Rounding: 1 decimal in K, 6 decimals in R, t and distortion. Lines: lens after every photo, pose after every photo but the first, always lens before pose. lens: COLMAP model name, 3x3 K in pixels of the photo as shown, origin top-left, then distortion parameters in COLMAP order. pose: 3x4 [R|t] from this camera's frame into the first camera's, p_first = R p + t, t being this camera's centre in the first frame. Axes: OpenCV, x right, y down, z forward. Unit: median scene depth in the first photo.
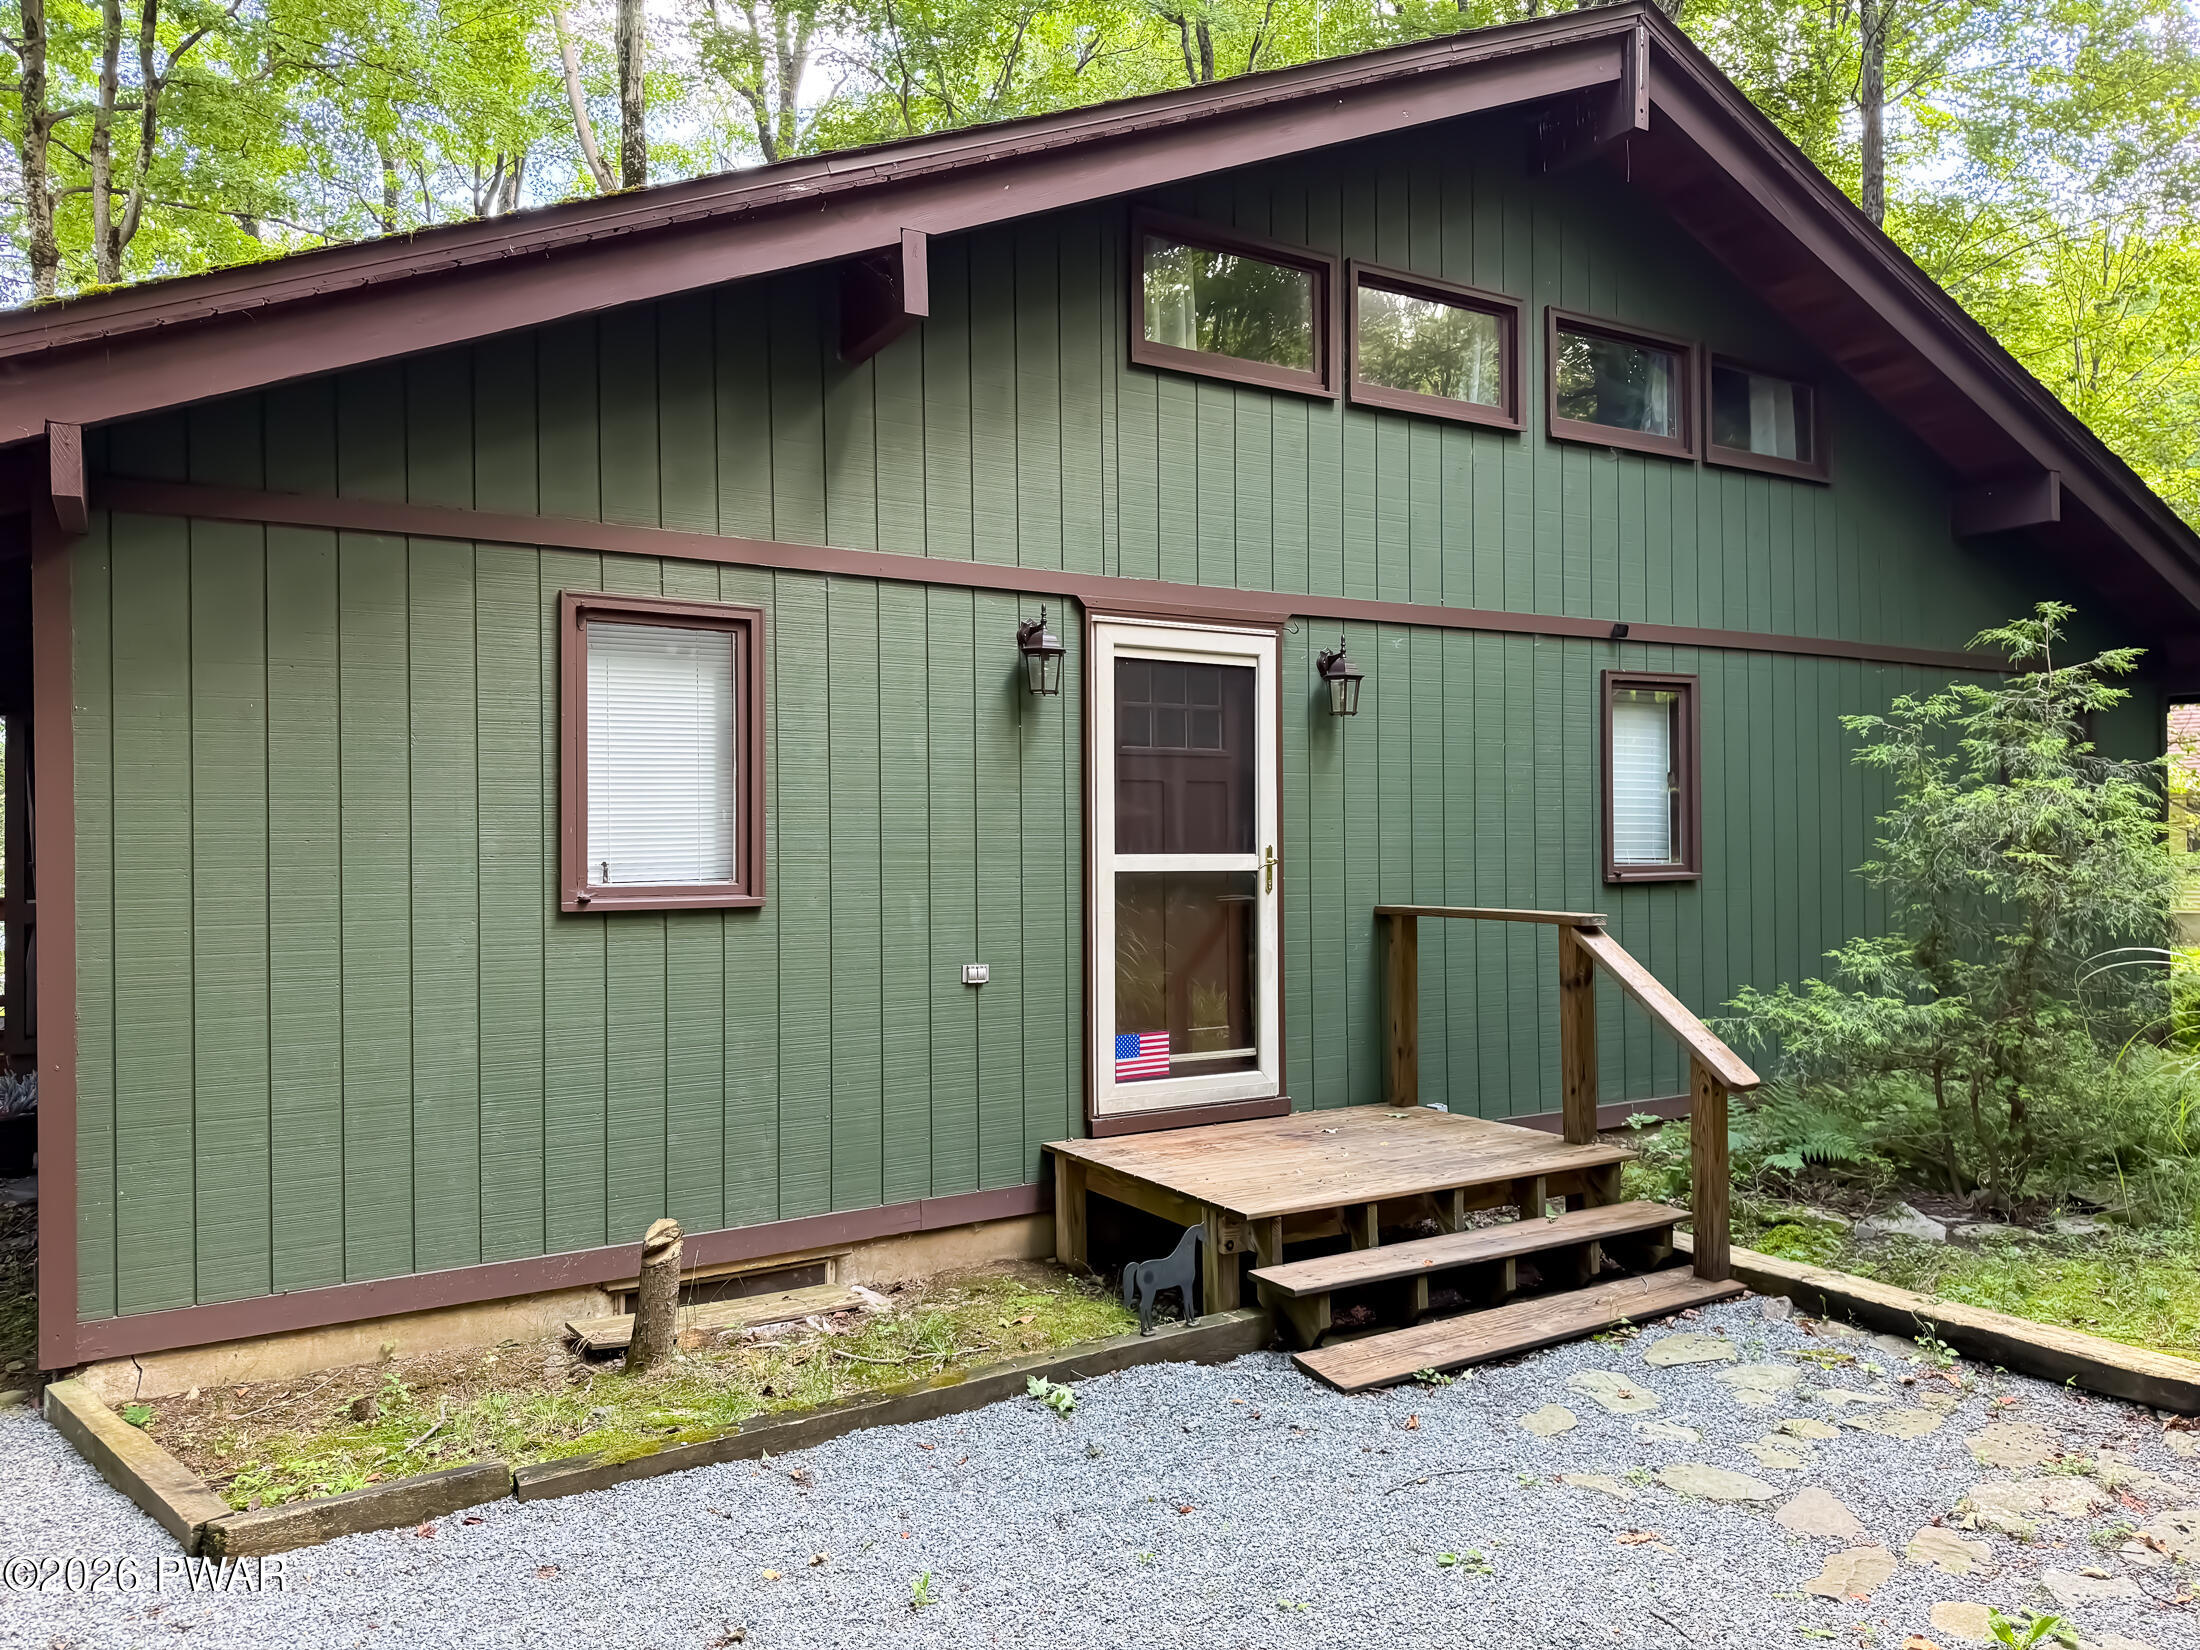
lens RADIAL K [[1537.9, 0, 1100.0], [0, 1537.9, 825.0], [0, 0, 1]] dist [0.121133, -0.200640]
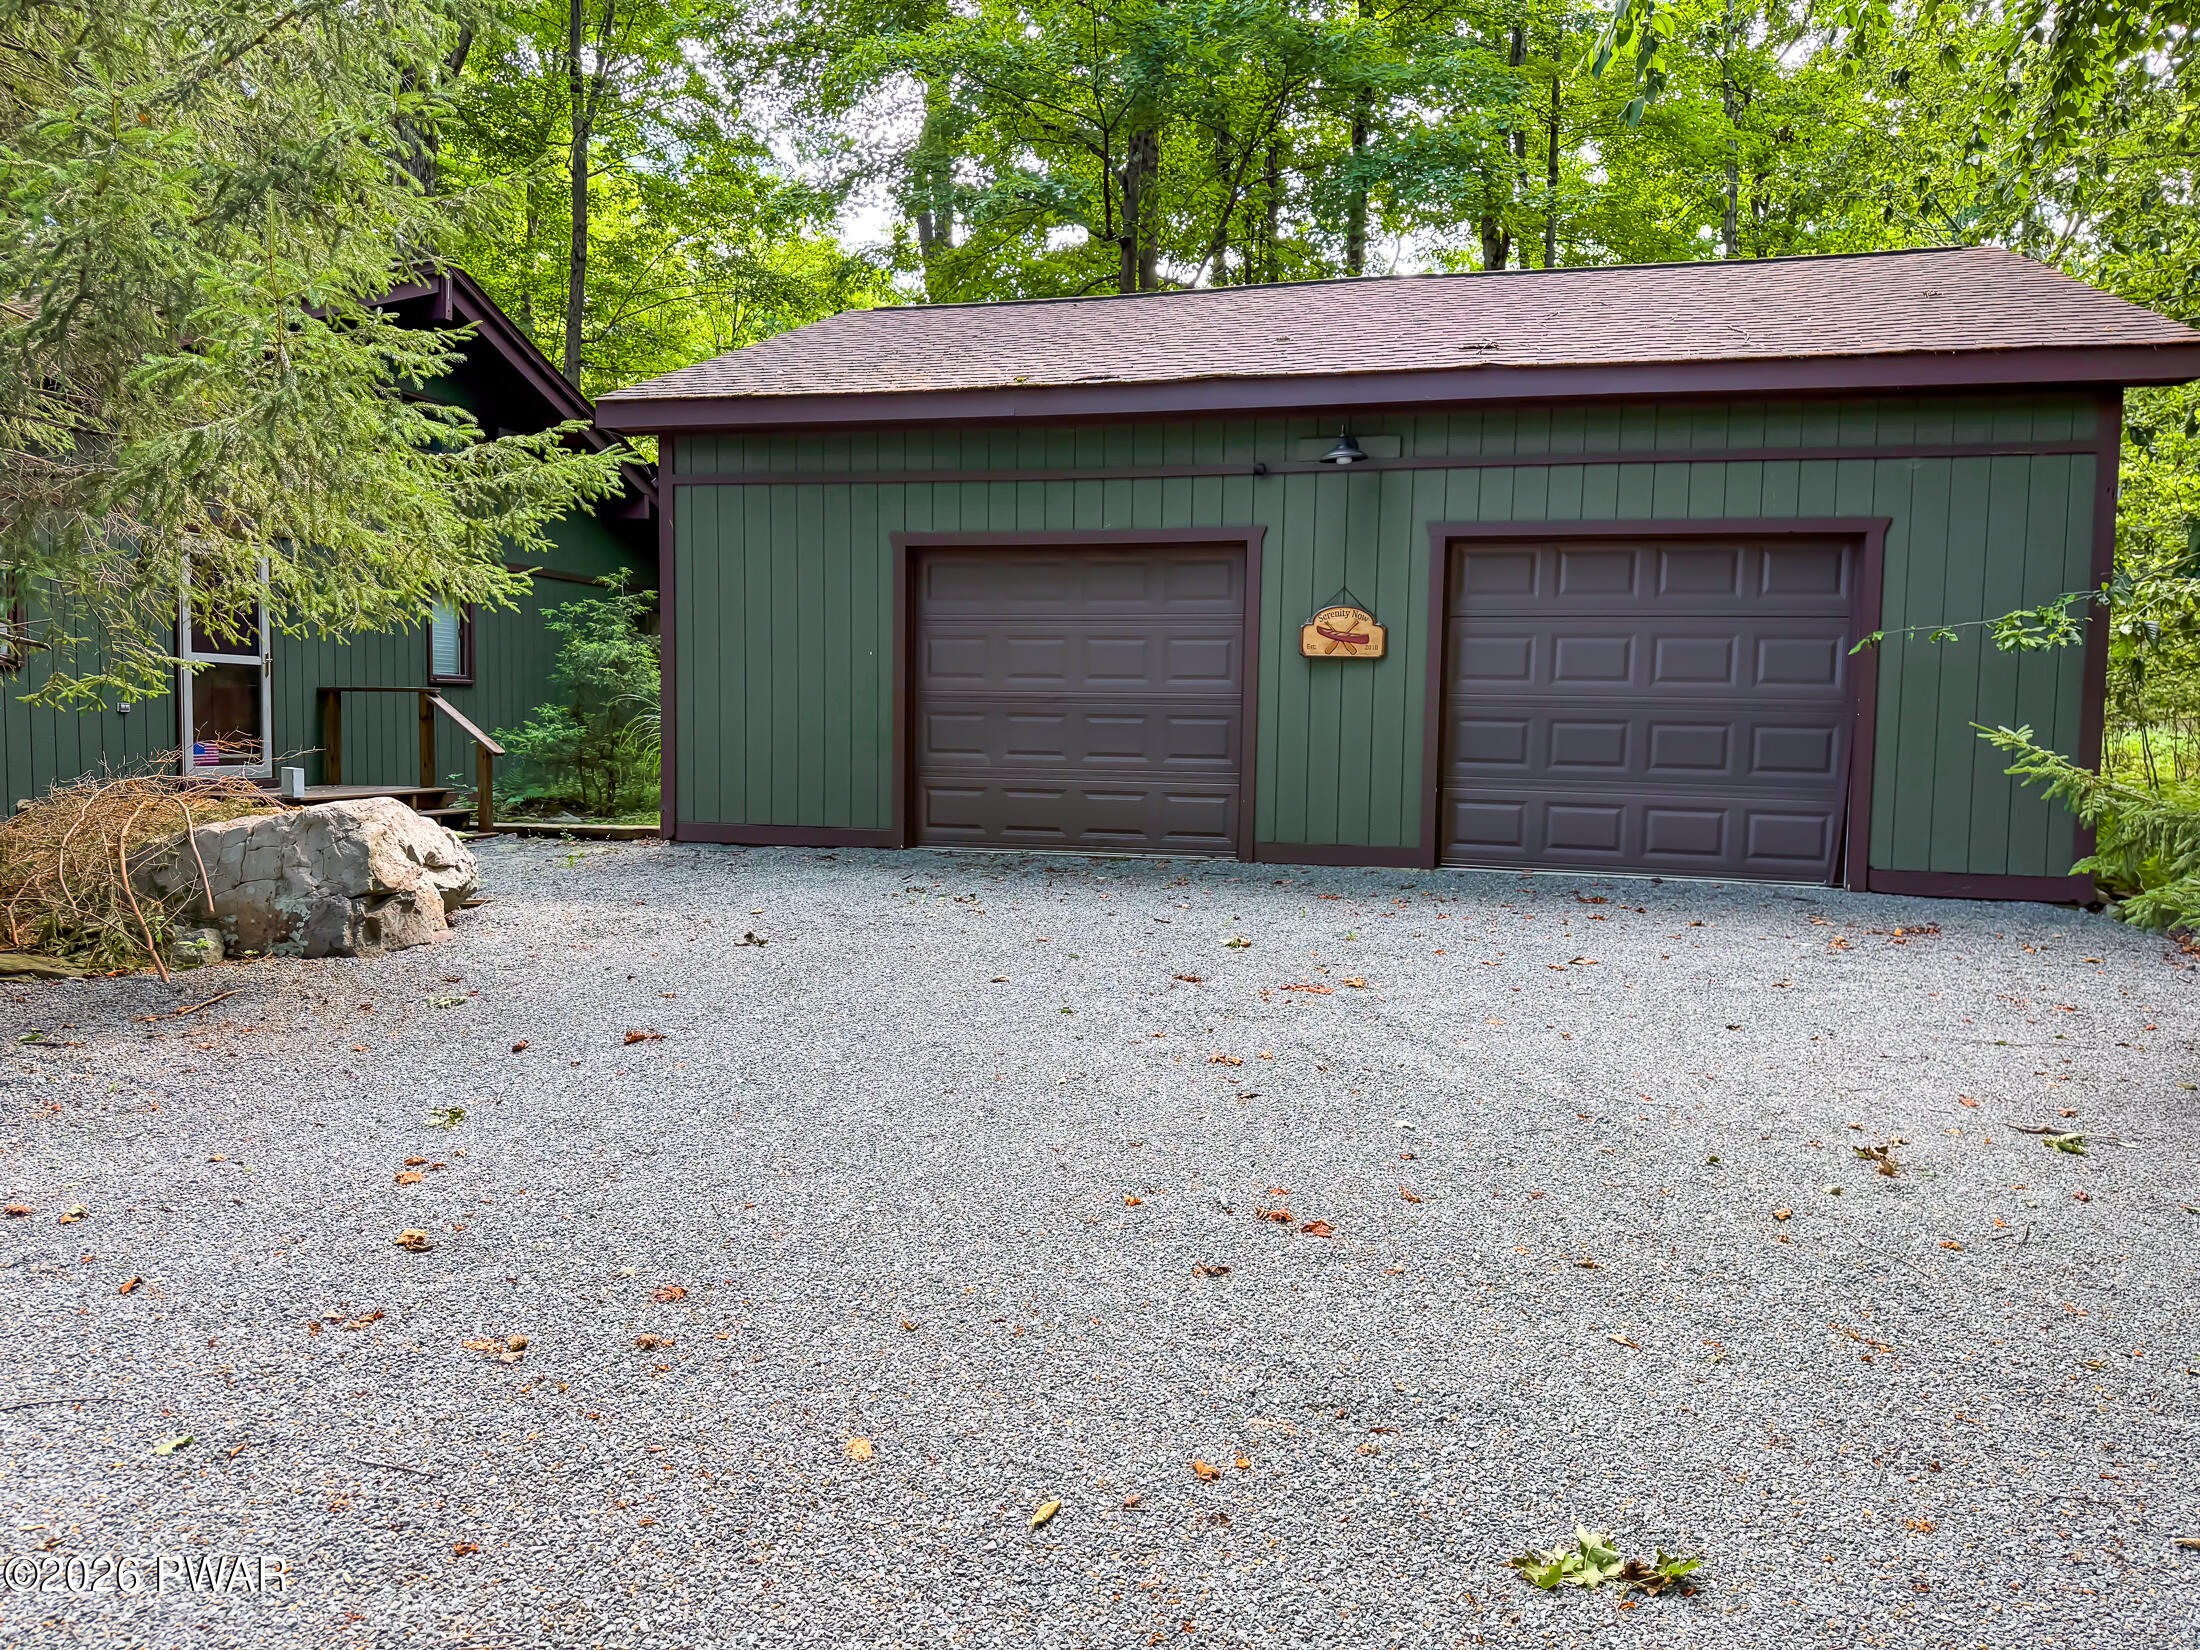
lens RADIAL K [[1537.9, 0, 1100.0], [0, 1537.9, 825.0], [0, 0, 1]] dist [0.121133, -0.200640]
pose [[0.723556, -0.029295, 0.689644, -0.549007], [-0.031213, 0.996688, 0.075086, 0.052645], [-0.689560, -0.075854, 0.720245, -1.308530]]
